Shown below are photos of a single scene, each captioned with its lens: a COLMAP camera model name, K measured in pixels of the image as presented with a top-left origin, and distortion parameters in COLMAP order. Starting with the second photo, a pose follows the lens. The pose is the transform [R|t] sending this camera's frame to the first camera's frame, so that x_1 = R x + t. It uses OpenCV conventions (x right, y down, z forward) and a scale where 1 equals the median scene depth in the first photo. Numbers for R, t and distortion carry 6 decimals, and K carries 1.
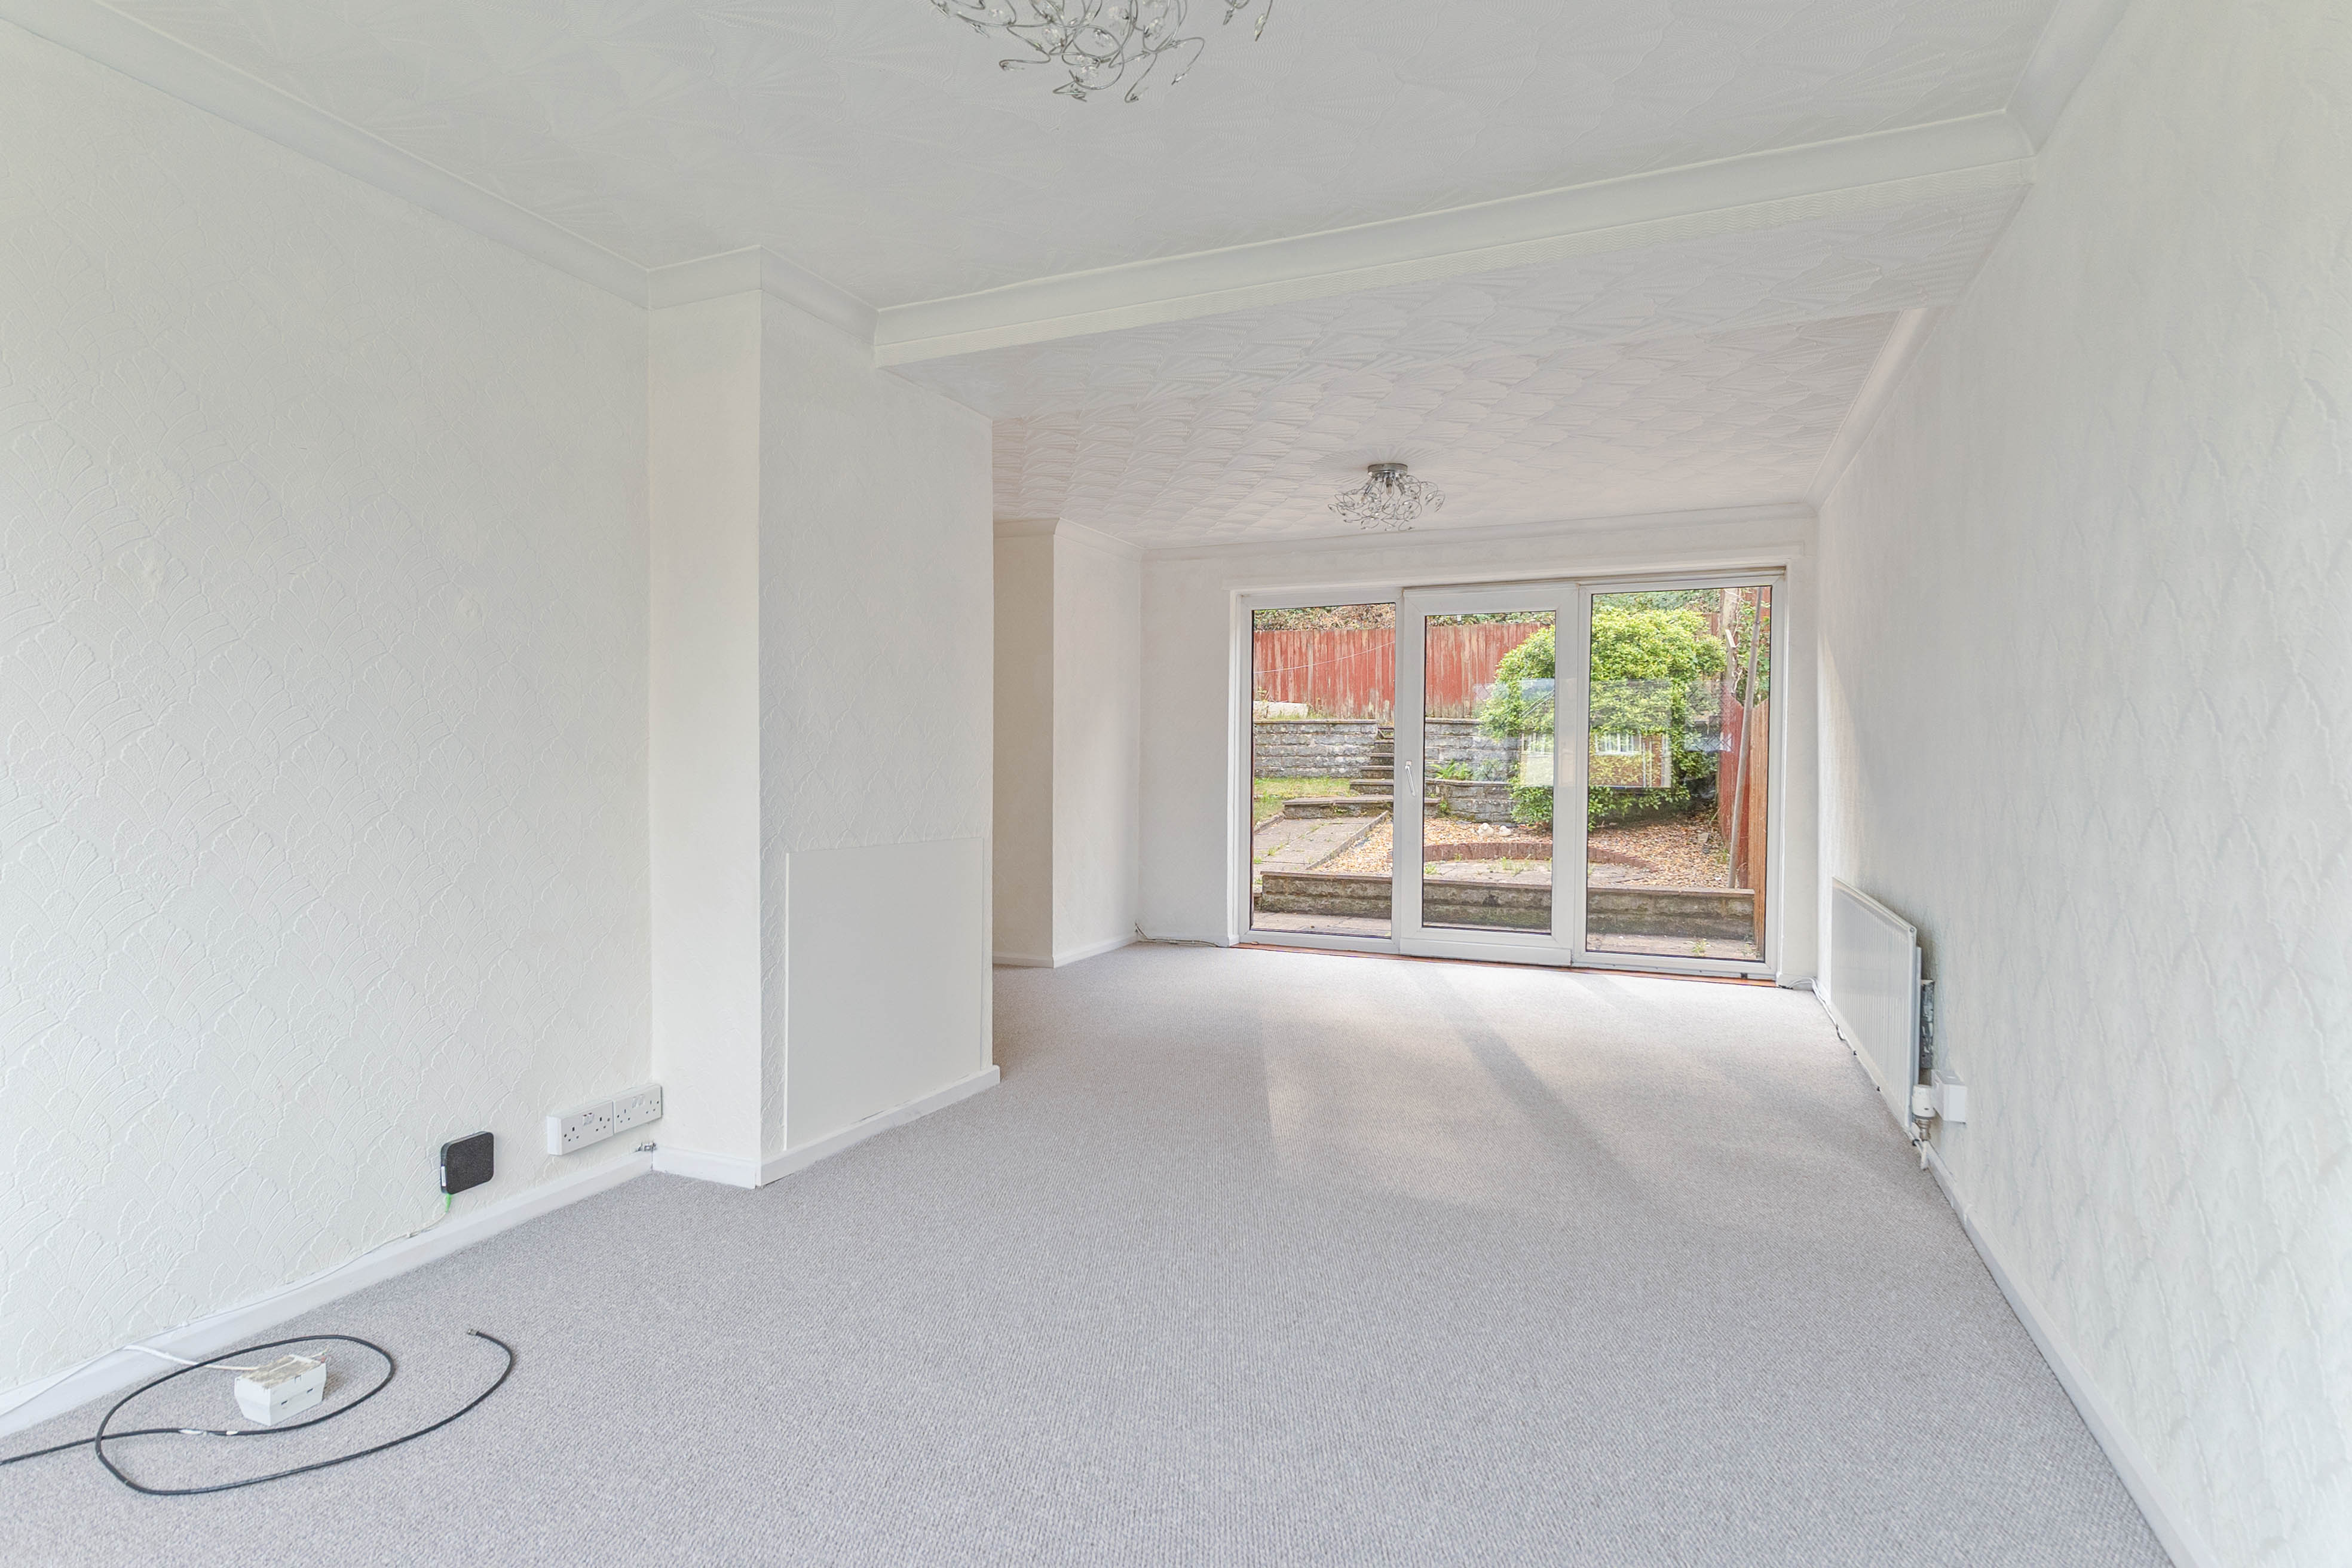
lens RADIAL K [[1134.5, 0, 1187.6], [0, 1134.5, 767.9], [0, 0, 1]] dist [0.001289, -0.000420]
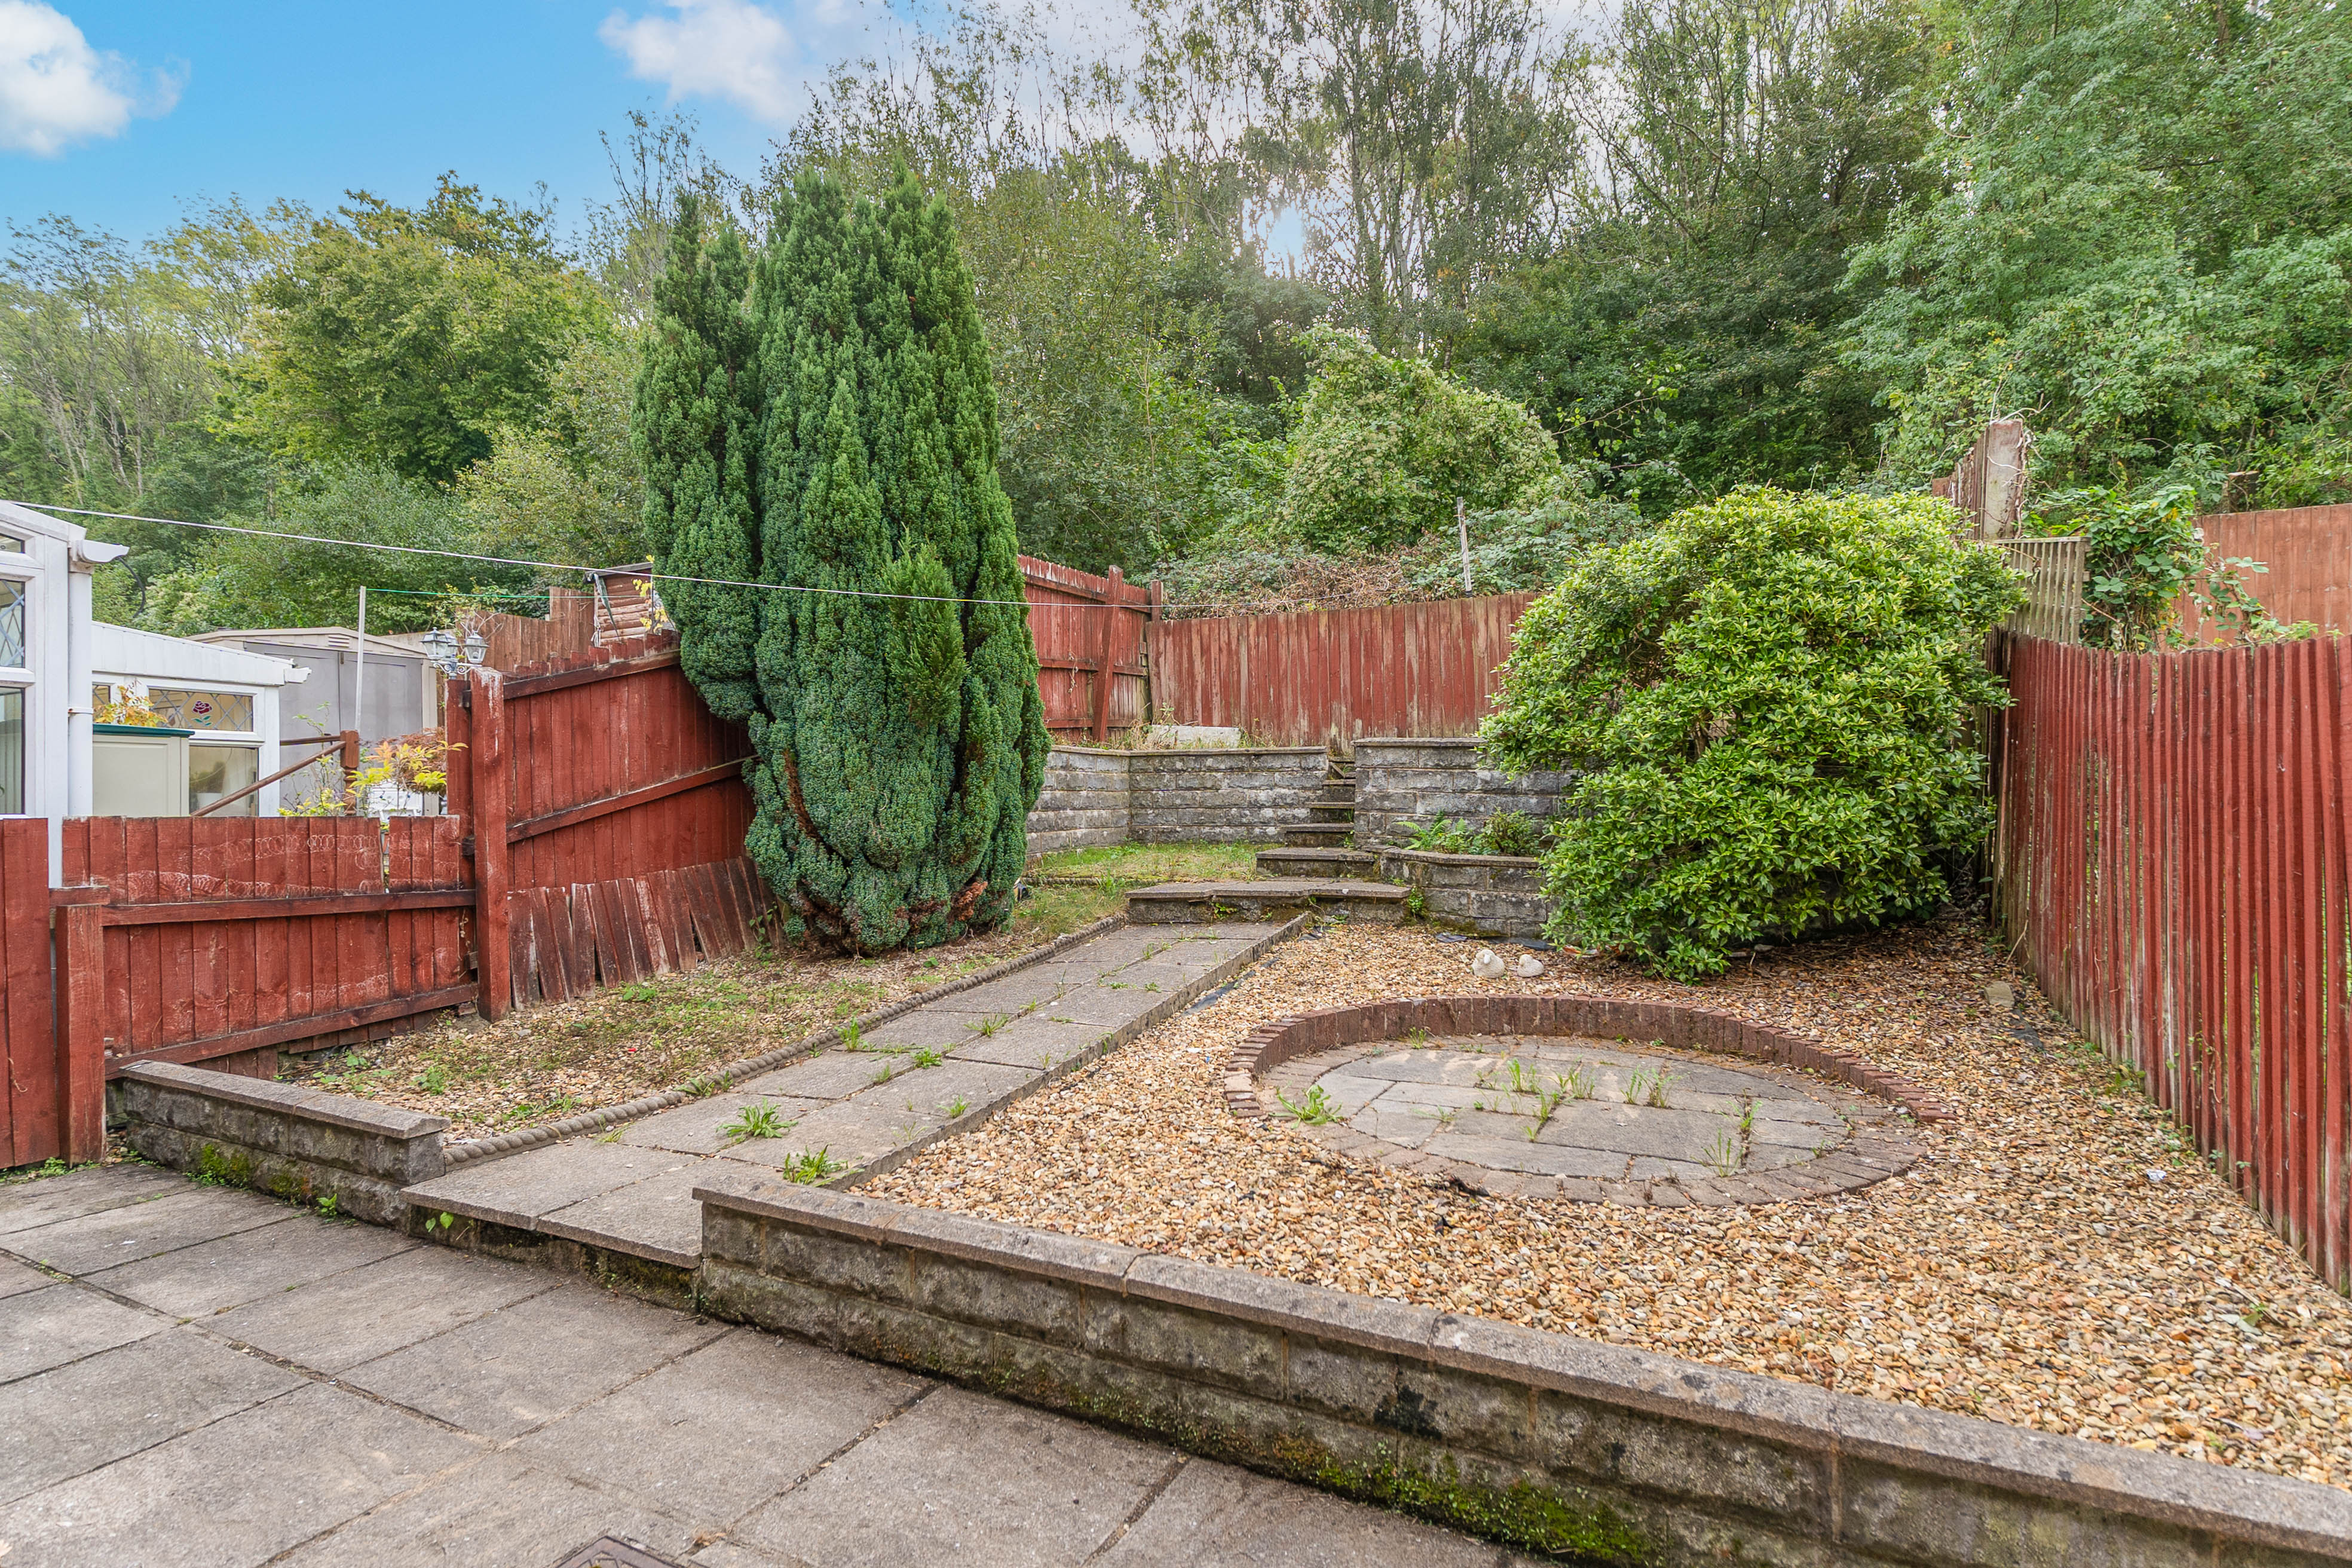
lens RADIAL K [[1134.5, 0, 1165.1], [0, 1134.5, 803.1], [0, 0, 1]] dist [0.001289, -0.000420]
pose [[0.997746, -0.008570, -0.066548, 0.157976], [0.007761, 0.999893, -0.012402, -0.007305], [0.066648, 0.011858, 0.997706, 0.510191]]
